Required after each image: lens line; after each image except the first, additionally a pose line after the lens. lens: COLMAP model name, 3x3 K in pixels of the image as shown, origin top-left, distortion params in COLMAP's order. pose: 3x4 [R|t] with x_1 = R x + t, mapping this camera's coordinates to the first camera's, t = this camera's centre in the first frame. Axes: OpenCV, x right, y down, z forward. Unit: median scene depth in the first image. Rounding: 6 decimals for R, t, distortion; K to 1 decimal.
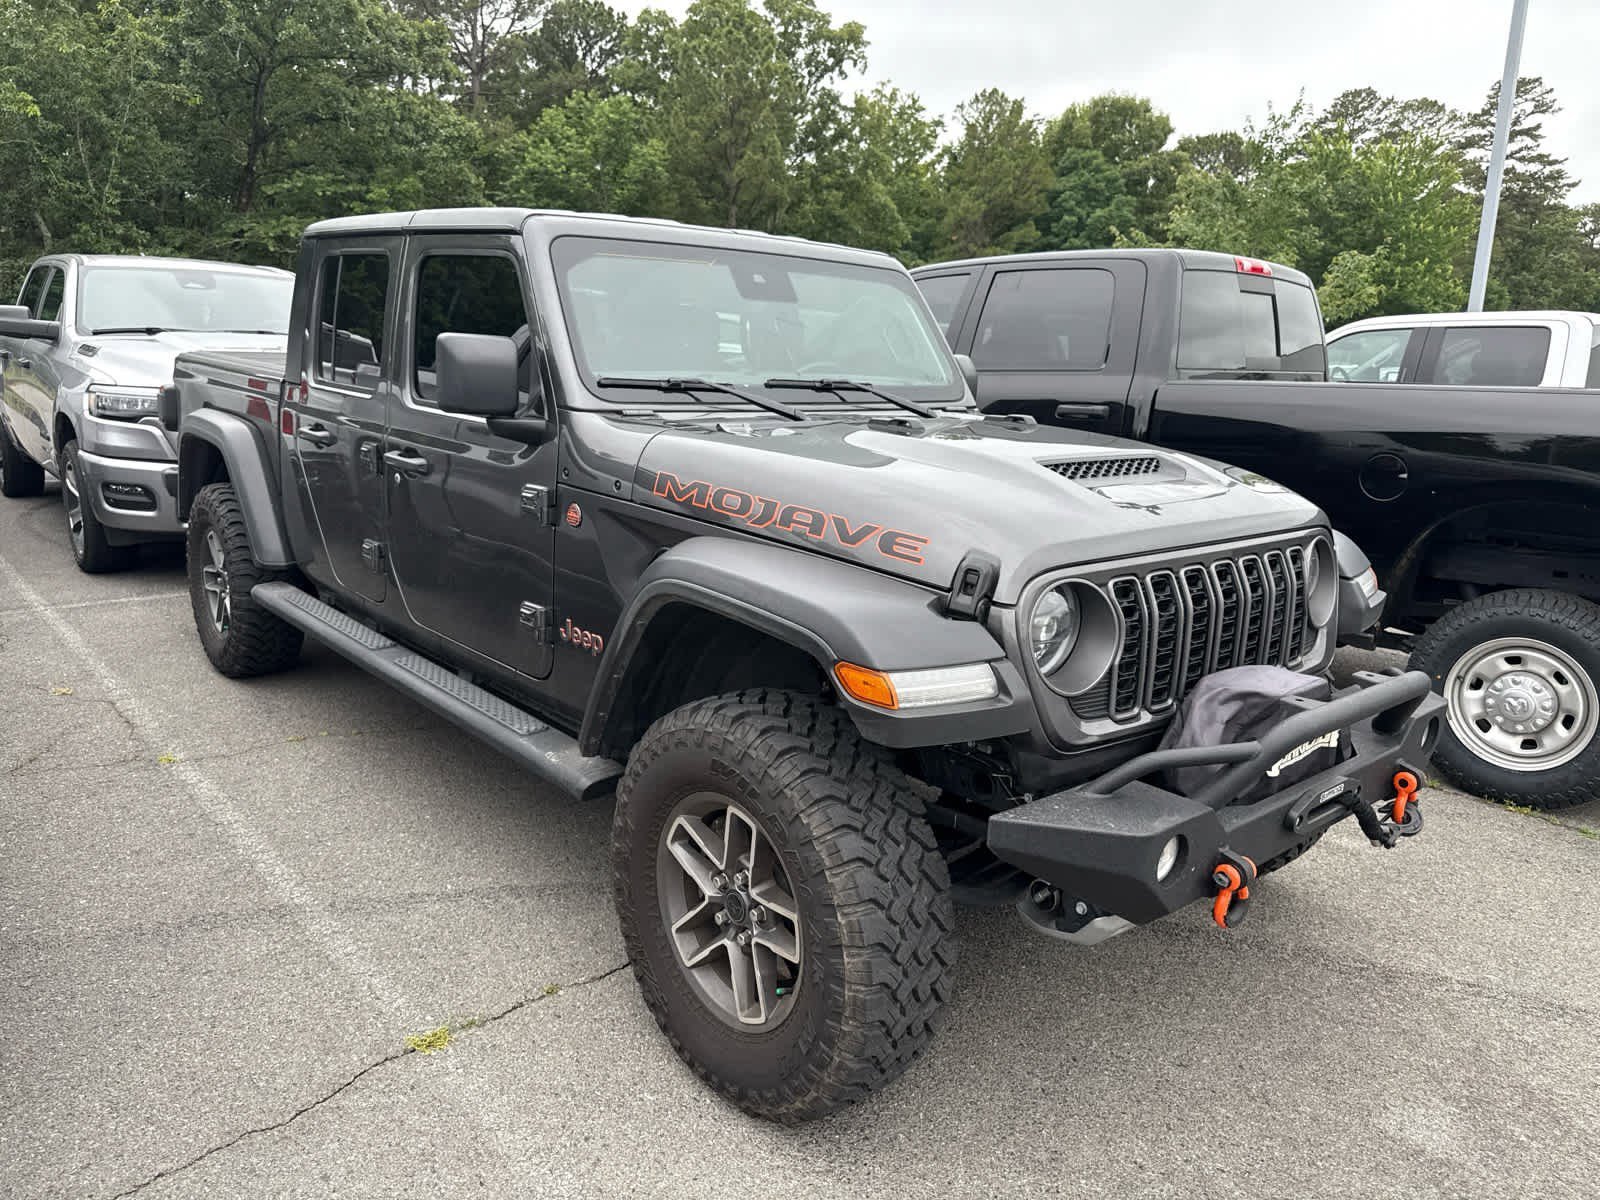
lens RADIAL K [[1171.7, 0, 807.5], [0, 1171.7, 597.2], [0, 0, 1]] dist [0.008003, -0.003786]
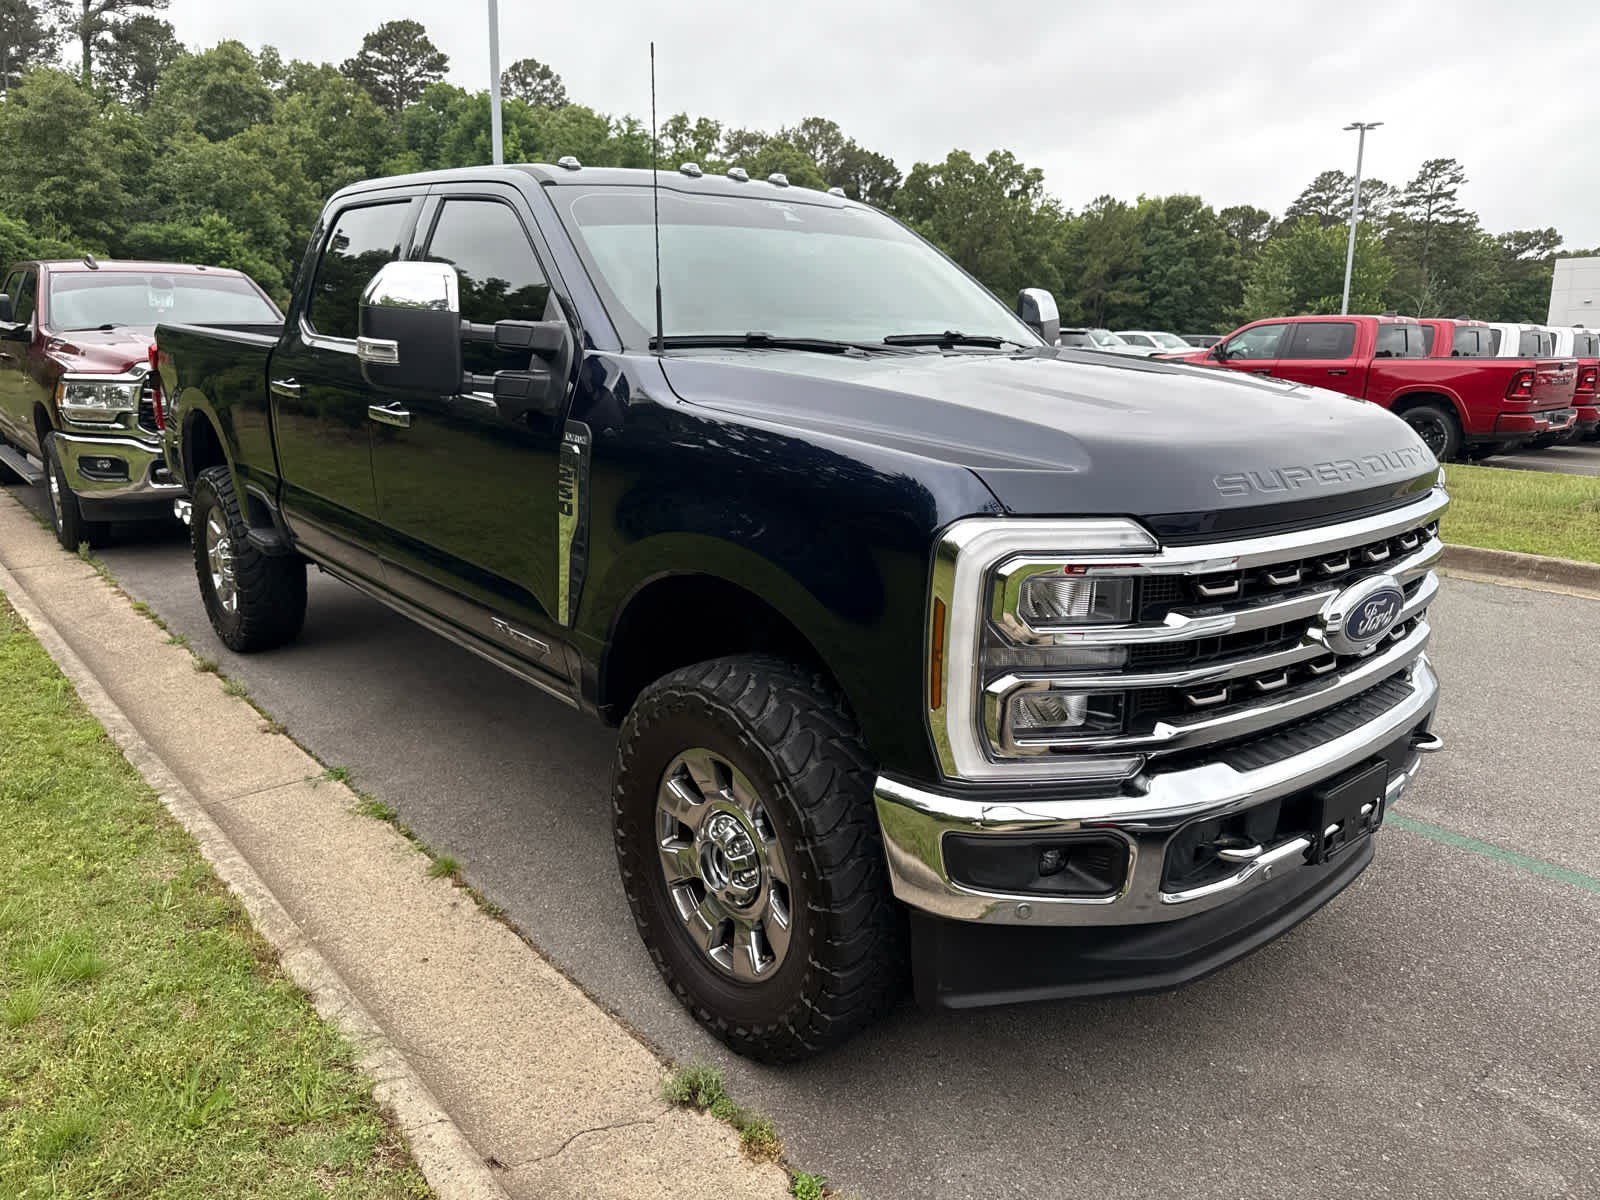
lens RADIAL K [[1171.7, 0, 807.5], [0, 1171.7, 597.2], [0, 0, 1]] dist [0.008003, -0.003786]
pose [[0.999677, -0.023934, -0.008591, -0.211052], [0.023875, 0.999692, -0.006835, 0.111460], [0.008752, 0.006628, 0.999940, -0.530335]]
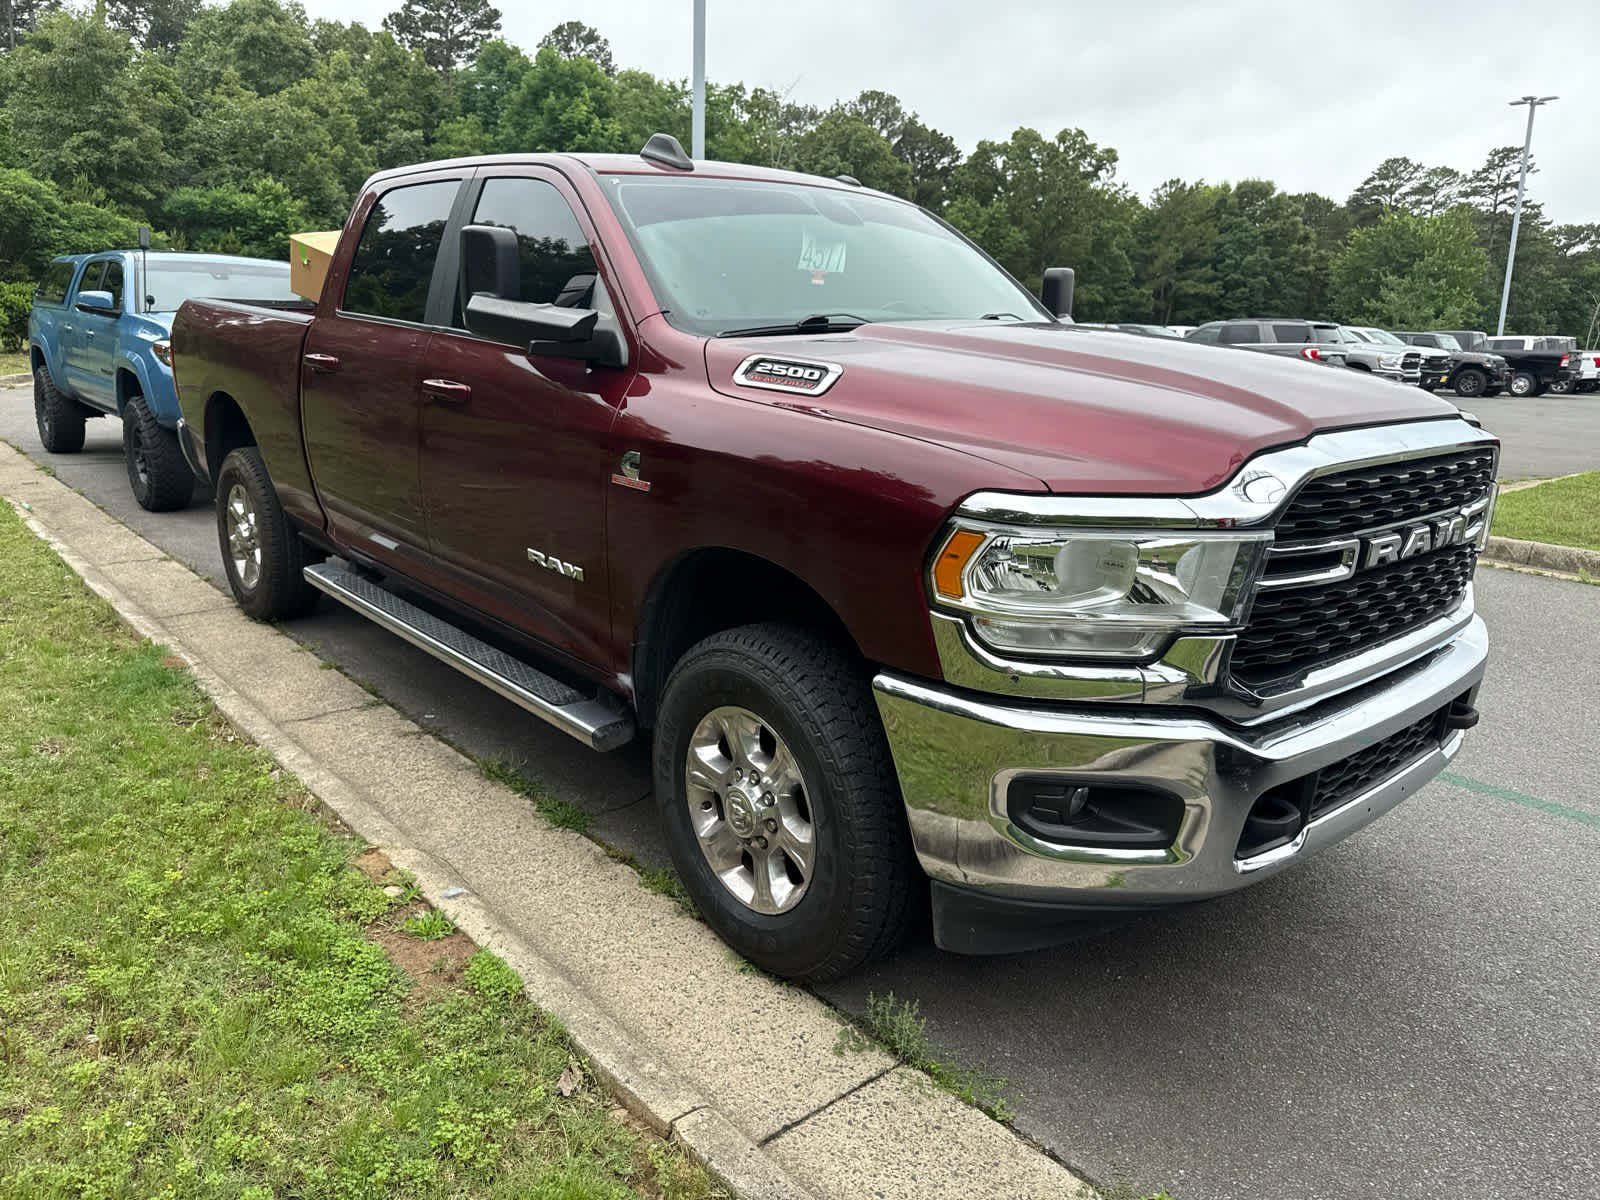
lens RADIAL K [[1173.4, 0, 800.0], [0, 1173.4, 600.0], [0, 0, 1]] dist [-0.001280, 0.004802]
pose [[0.999900, -0.014135, 0.001081, -0.281868], [0.014128, 0.999883, 0.005808, 0.091640], [-0.001163, -0.005792, 0.999983, -0.455565]]
